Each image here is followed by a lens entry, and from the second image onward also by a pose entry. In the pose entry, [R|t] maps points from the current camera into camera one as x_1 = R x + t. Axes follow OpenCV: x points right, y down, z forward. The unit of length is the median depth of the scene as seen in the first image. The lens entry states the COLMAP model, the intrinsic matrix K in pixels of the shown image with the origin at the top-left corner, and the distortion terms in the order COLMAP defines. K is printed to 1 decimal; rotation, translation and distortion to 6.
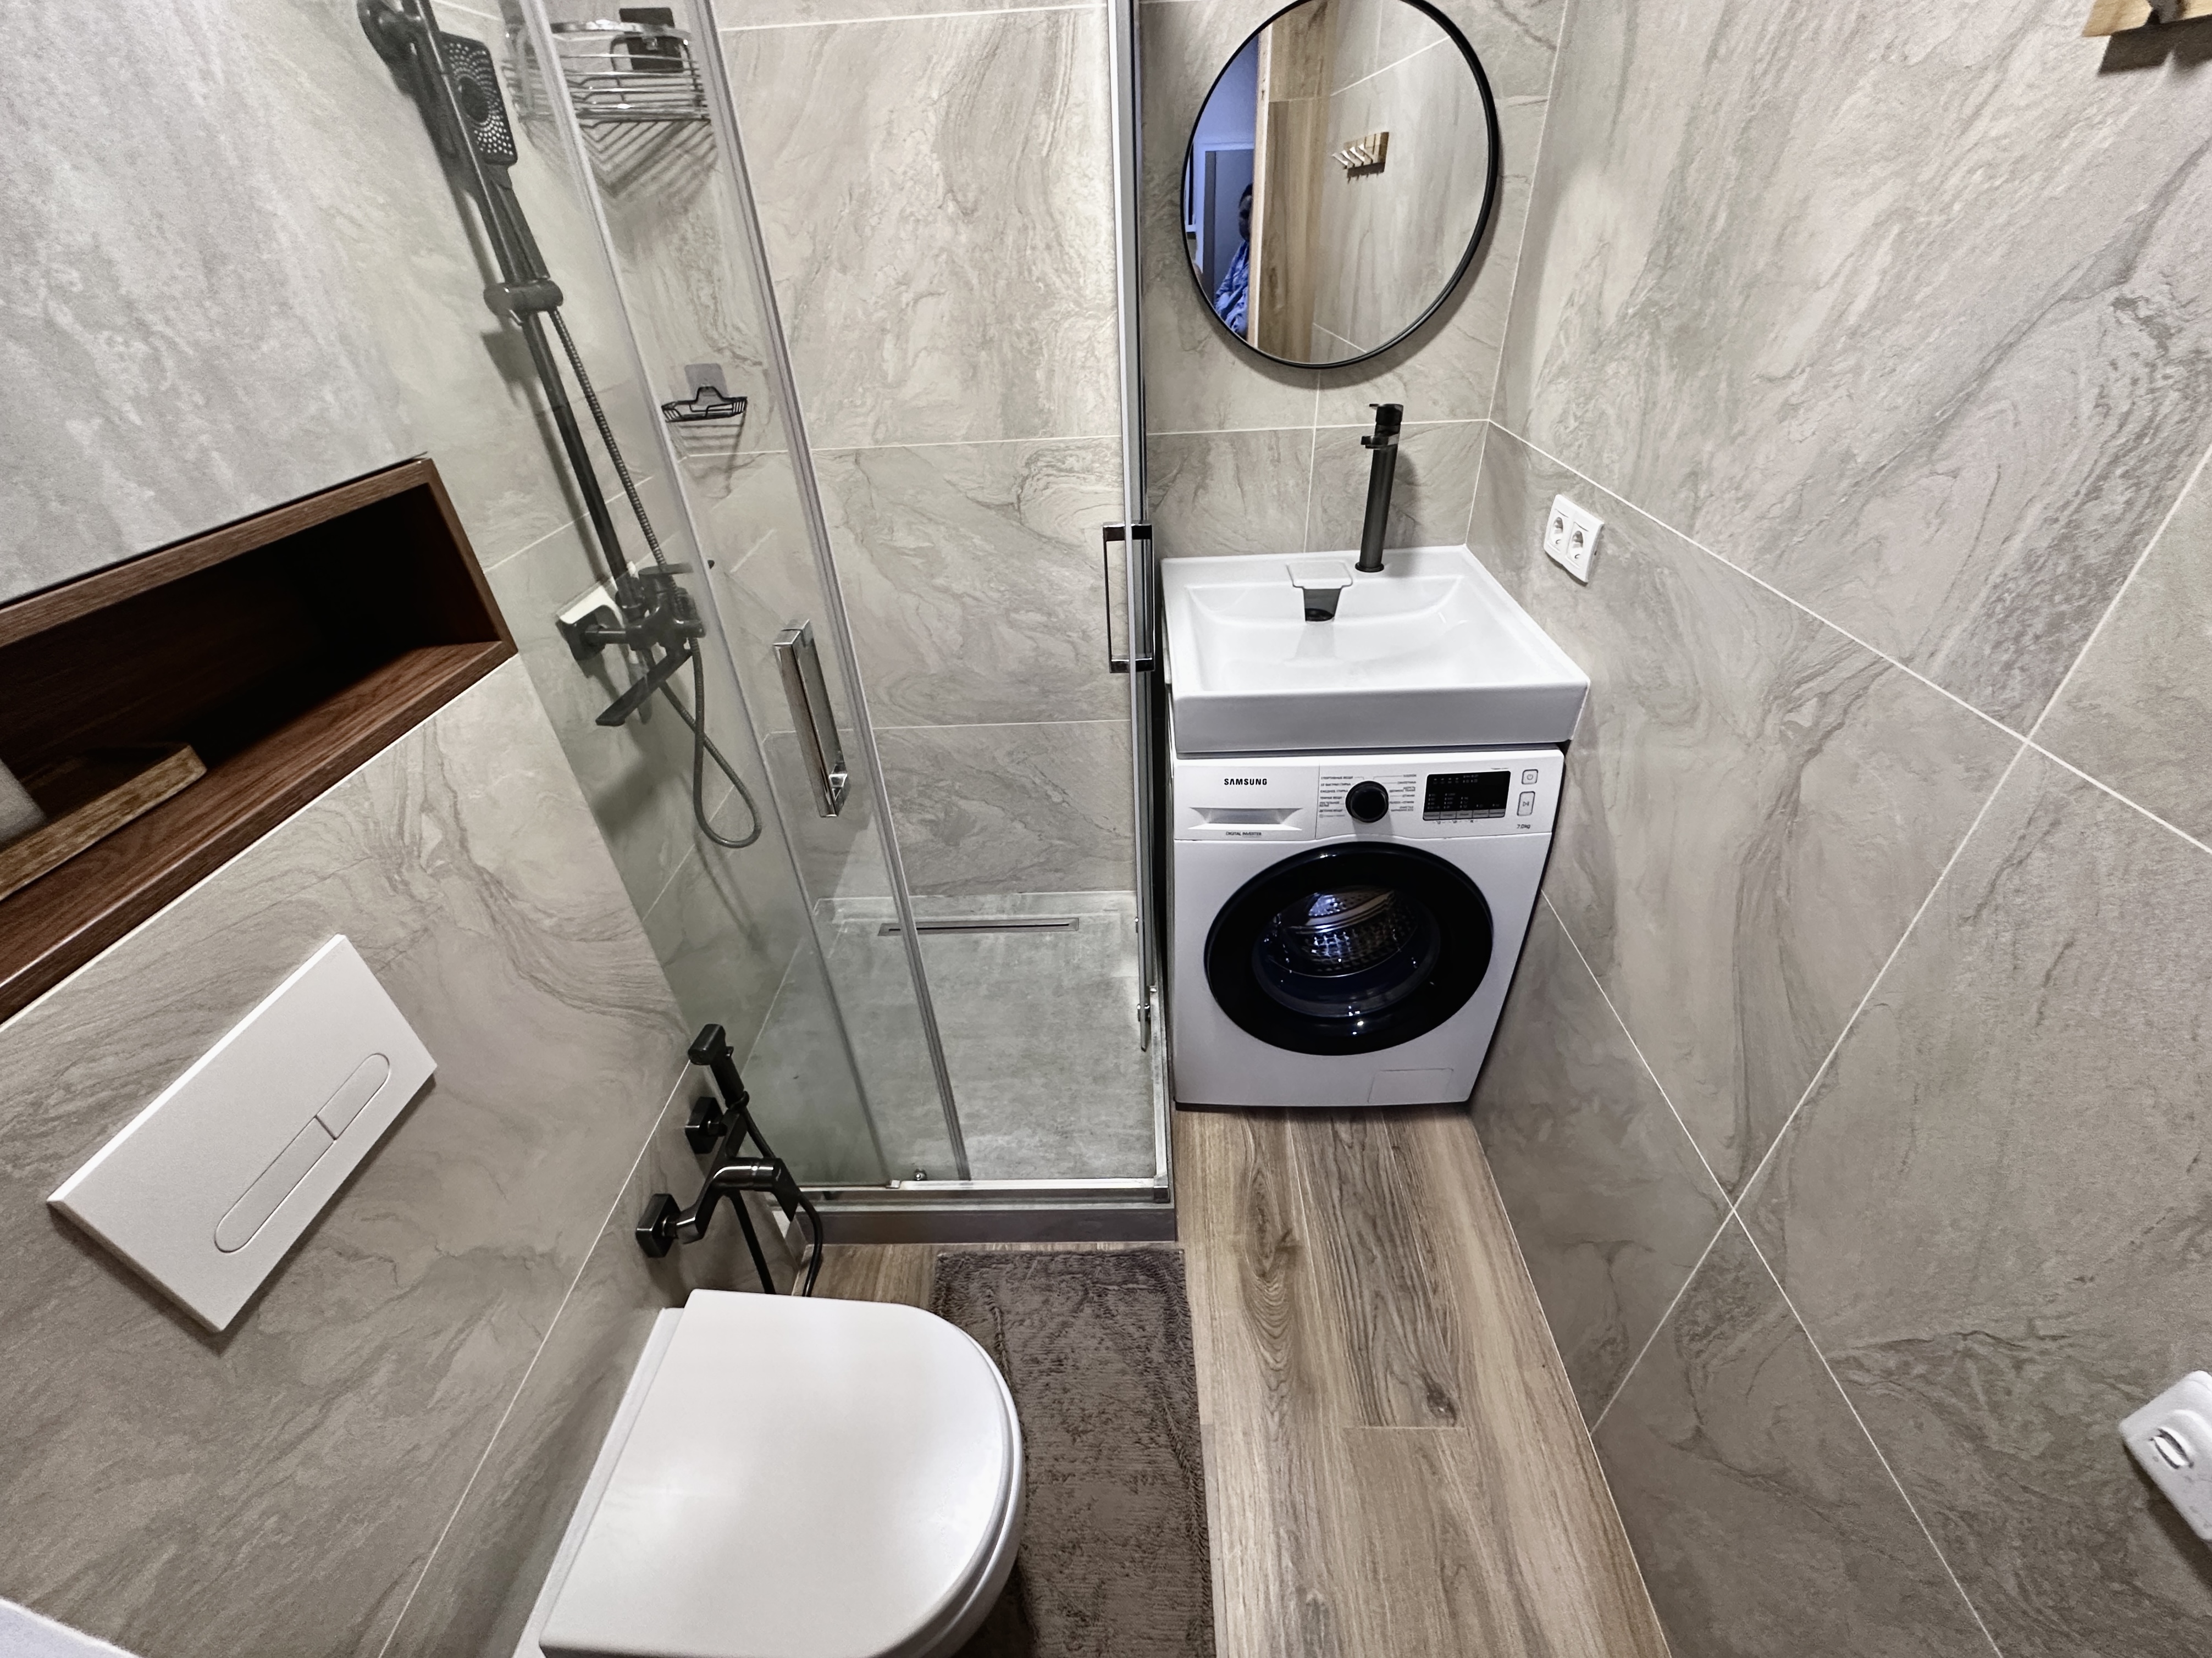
lens RADIAL K [[884.9, 0, 1106.9], [0, 884.9, 824.2], [0, 0, 1]] dist [-0.002180, -0.000144]
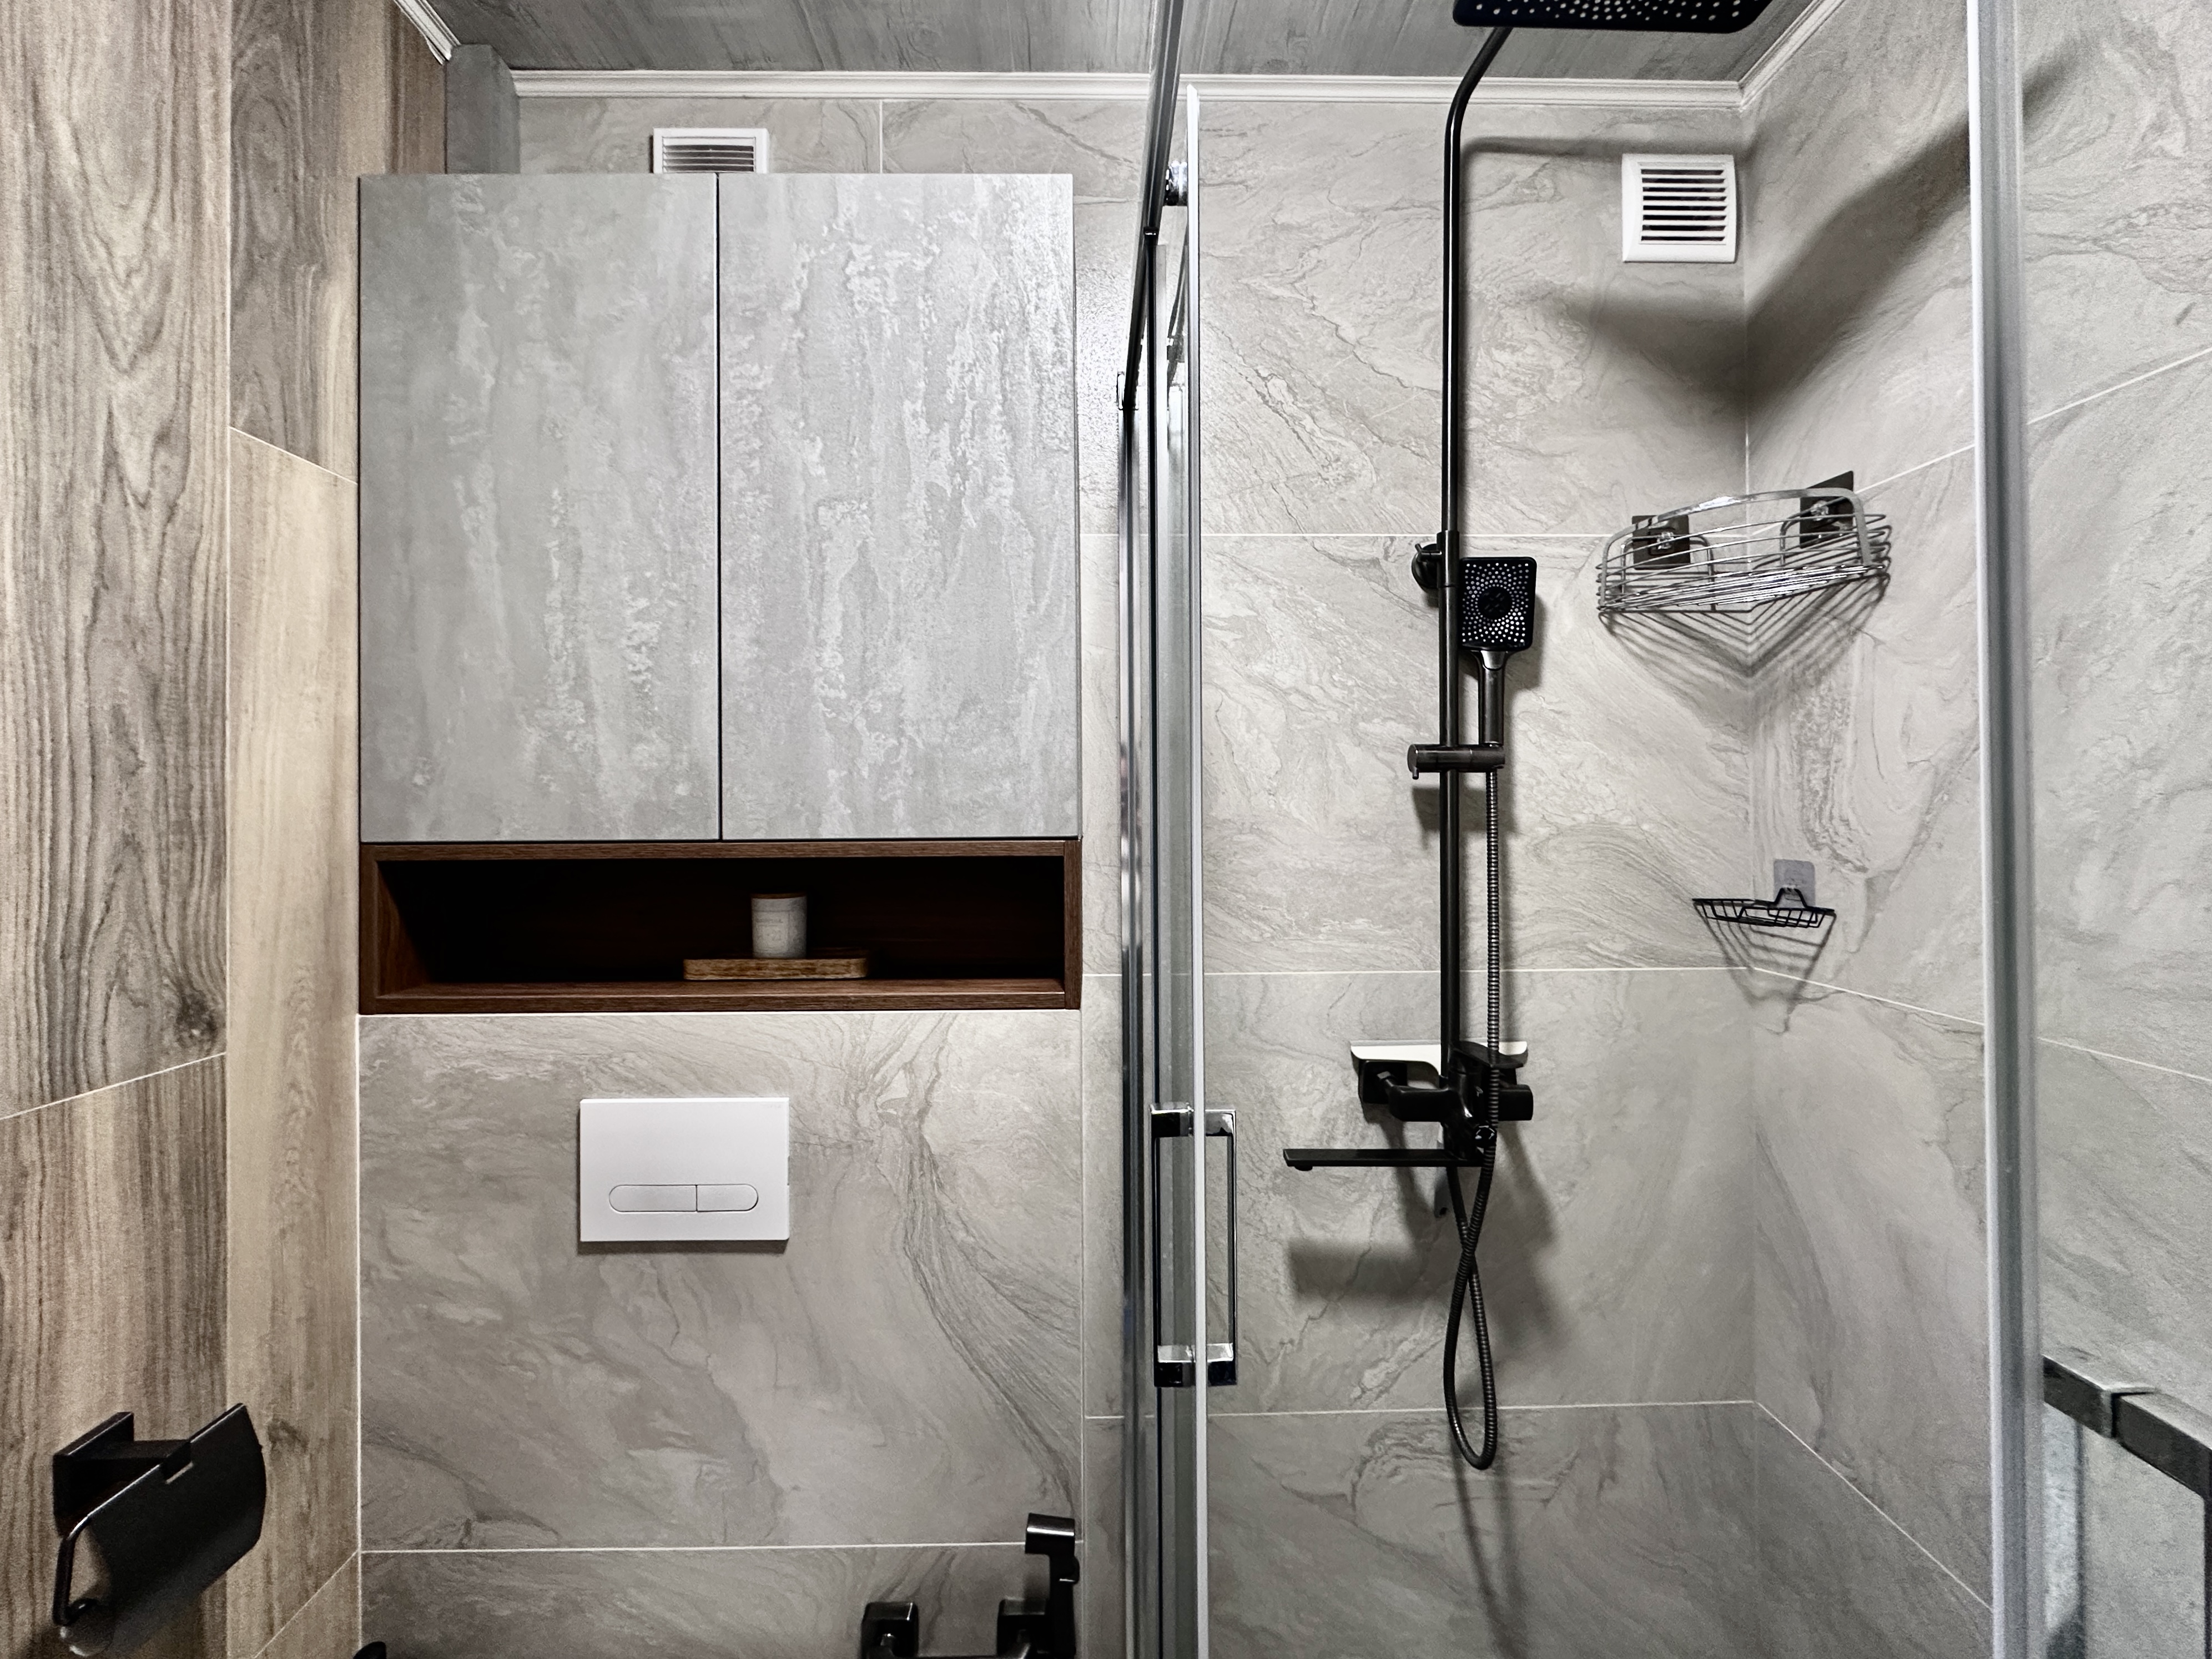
lens RADIAL K [[880.3, 0, 1104.4], [0, 880.3, 791.7], [0, 0, 1]] dist [-0.003991, 0.000017]
pose [[0.036183, 0.034157, -0.998761, 0.274323], [-0.566557, 0.823987, 0.007654, -0.294051], [0.823228, 0.565578, 0.049166, 0.544786]]
